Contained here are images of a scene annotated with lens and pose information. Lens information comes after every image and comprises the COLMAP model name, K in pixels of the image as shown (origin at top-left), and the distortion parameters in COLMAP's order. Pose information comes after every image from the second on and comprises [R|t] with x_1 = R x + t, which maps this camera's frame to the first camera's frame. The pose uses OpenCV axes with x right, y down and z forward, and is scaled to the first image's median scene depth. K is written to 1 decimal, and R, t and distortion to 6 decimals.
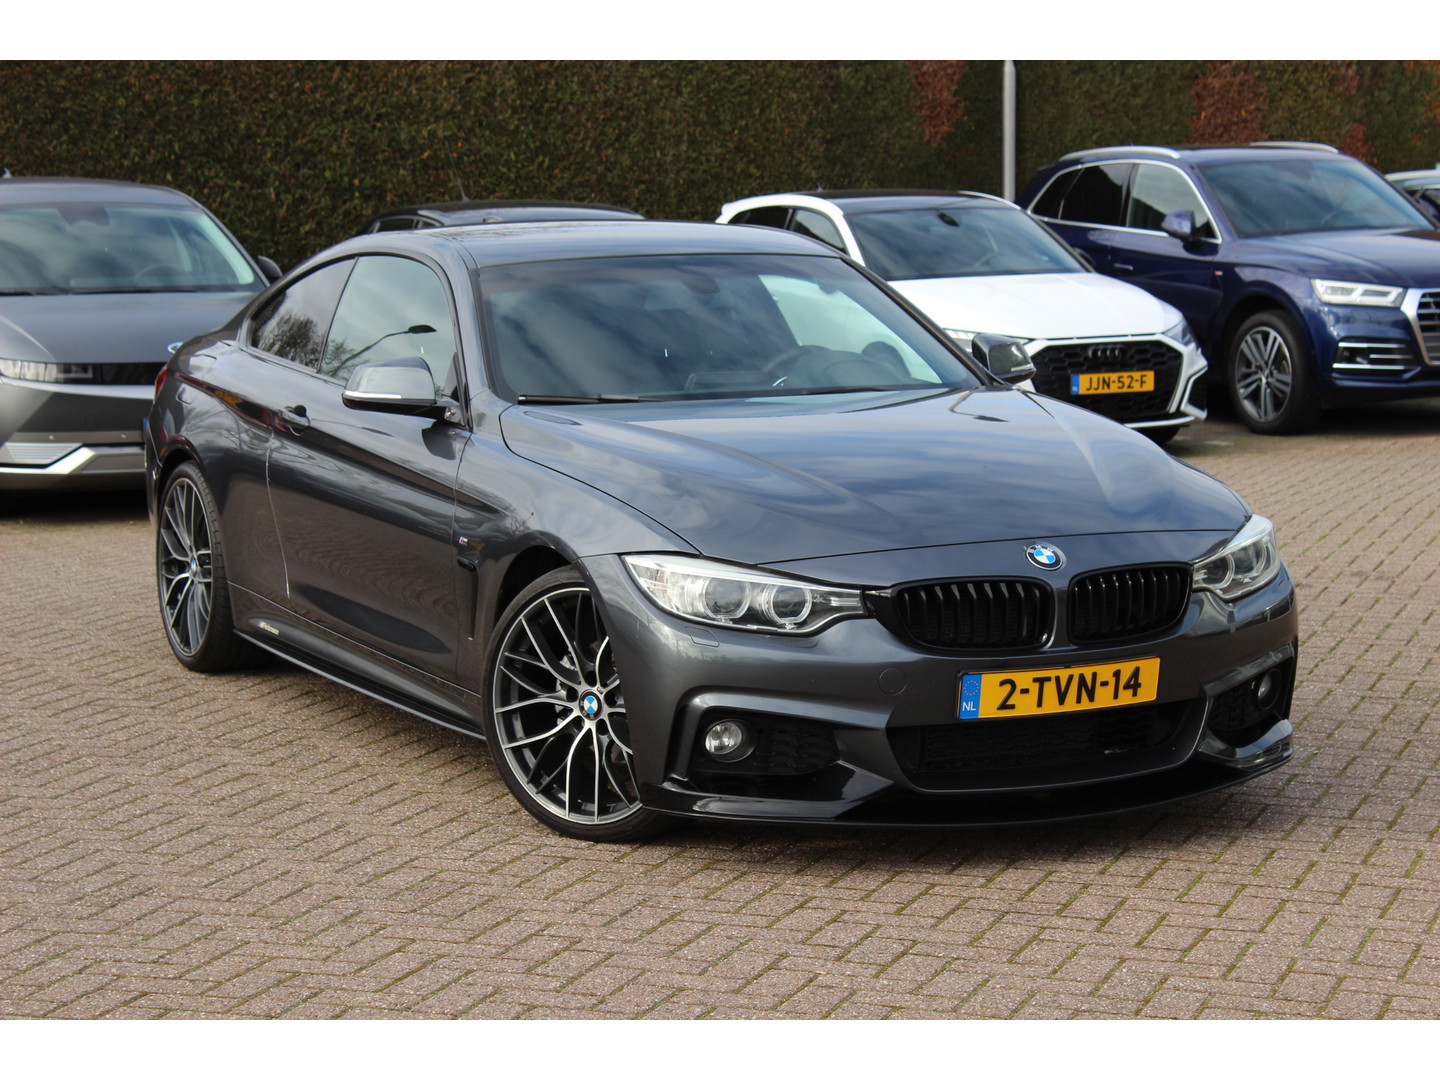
lens RADIAL K [[3335.9, 0, 720.8], [0, 3335.9, 535.0], [0, 0, 1]] dist [0.052935, 0.000000]
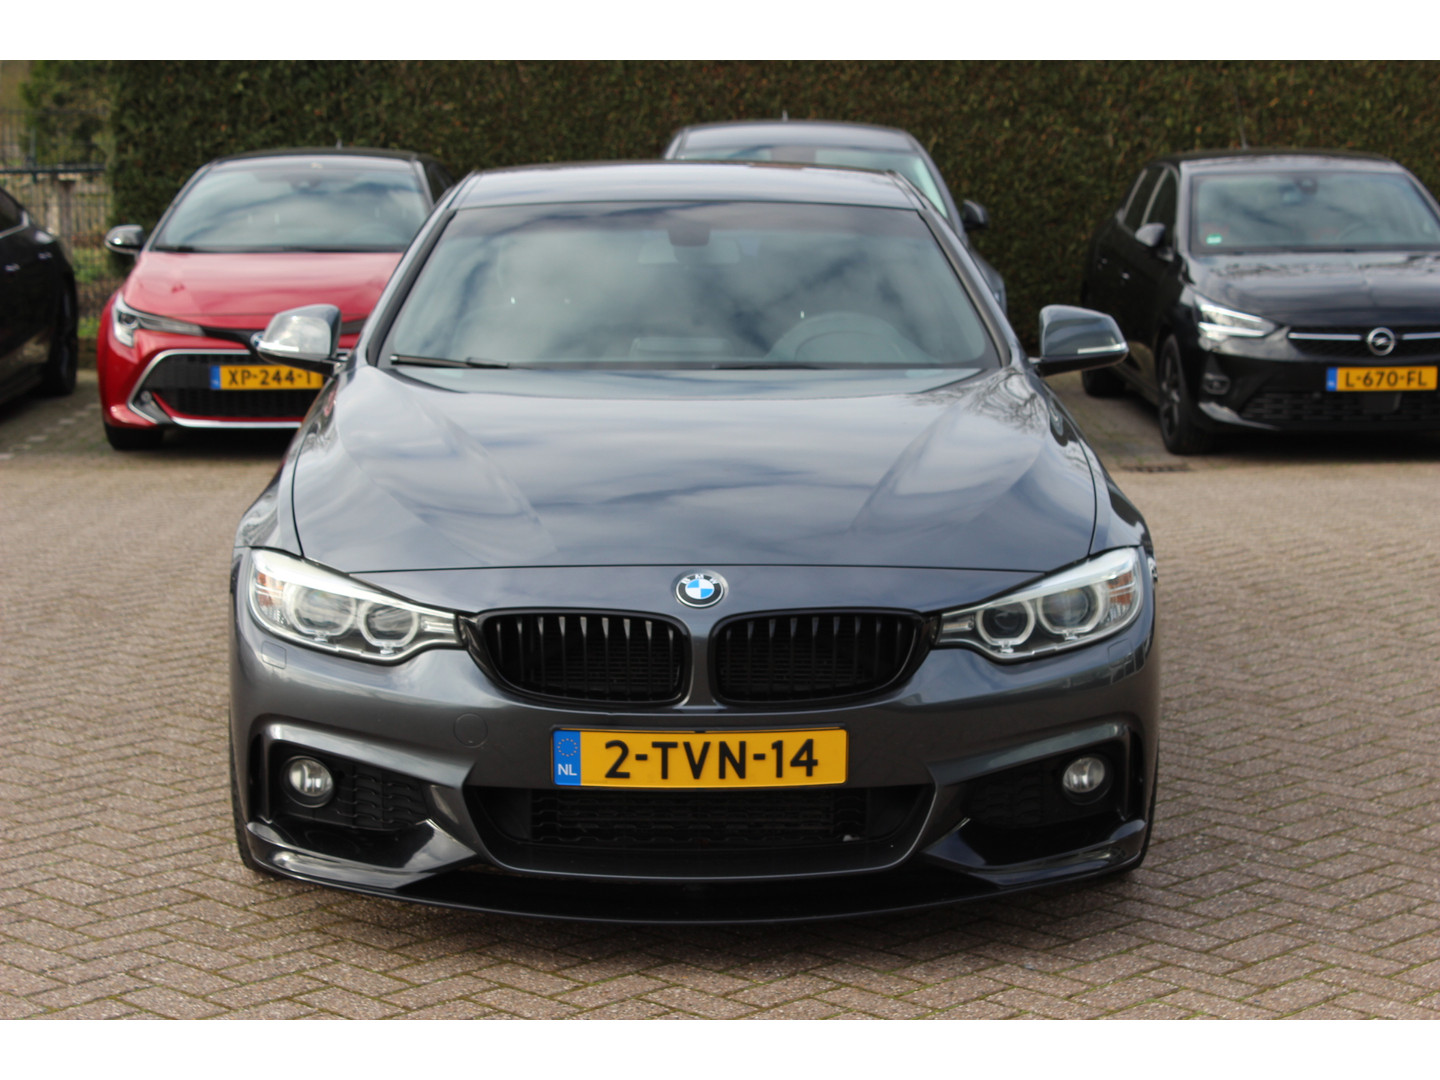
lens RADIAL K [[2974.4, 0, 717.9], [0, 2974.4, 537.5], [0, 0, 1]] dist [0.088039, 0.000000]
pose [[0.908020, 0.070261, -0.412992, 0.381302], [-0.058536, 0.997443, 0.040992, -0.034113], [0.414817, -0.013046, 0.909812, 0.350665]]
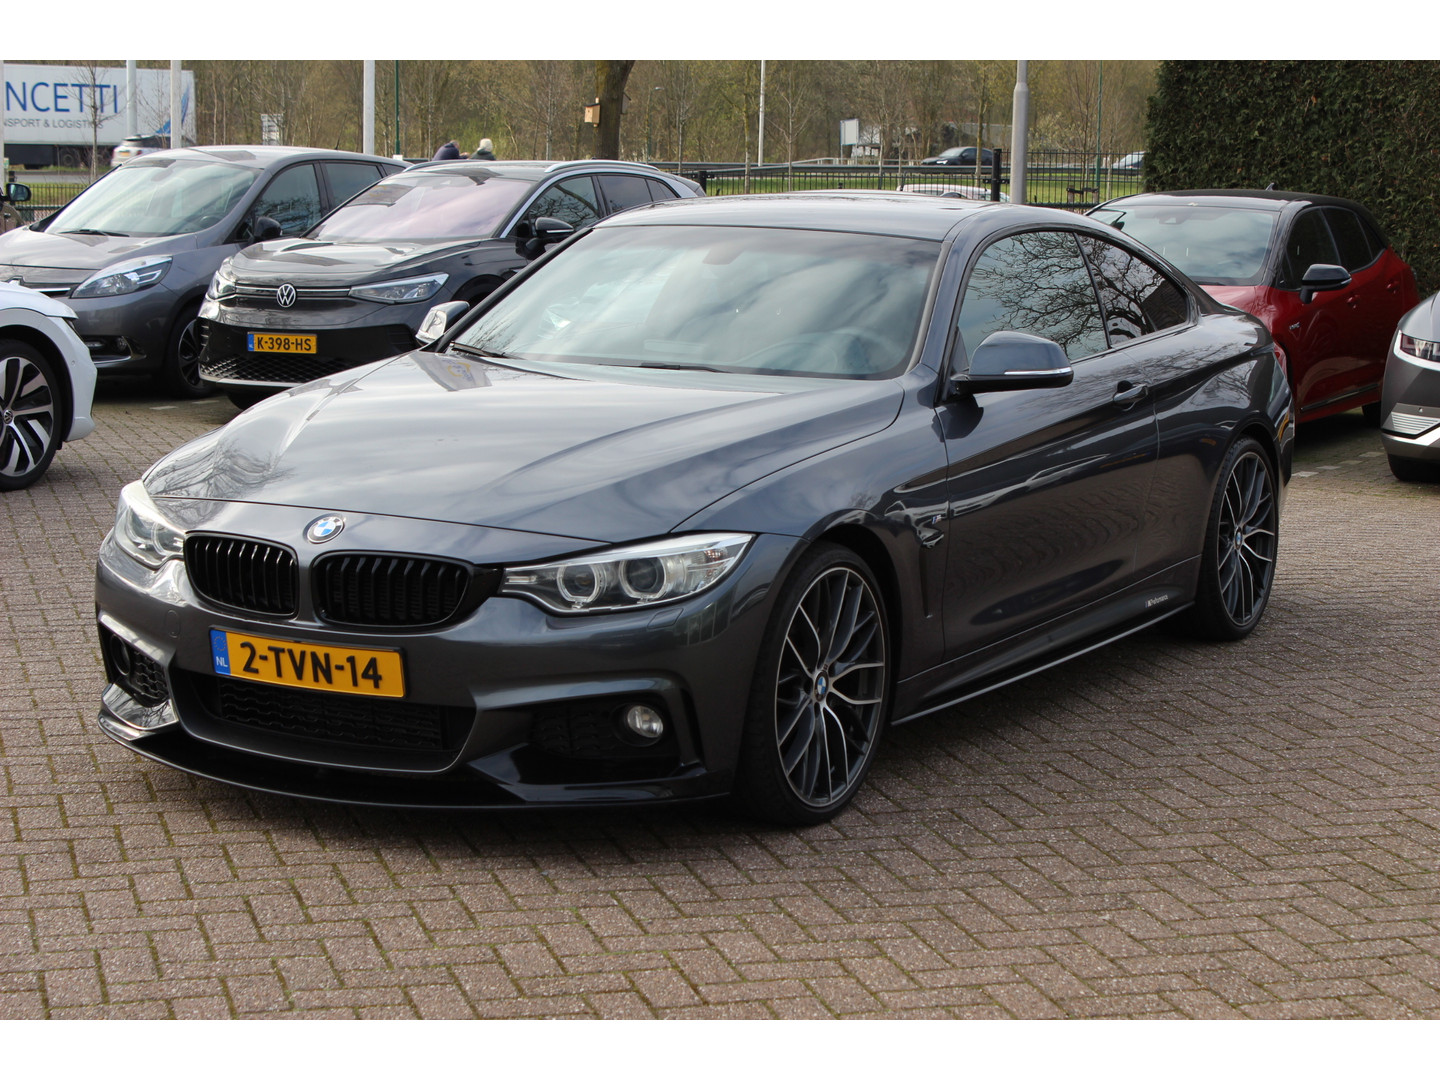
lens RADIAL K [[2852.8, 0, 721.8], [0, 2852.8, 545.6], [0, 0, 1]] dist [-0.079083, 0.000000]
pose [[0.575580, 0.135648, -0.806416, 0.816689], [-0.118374, 0.989580, 0.081968, -0.069188], [0.809132, 0.048279, 0.585640, 0.589471]]
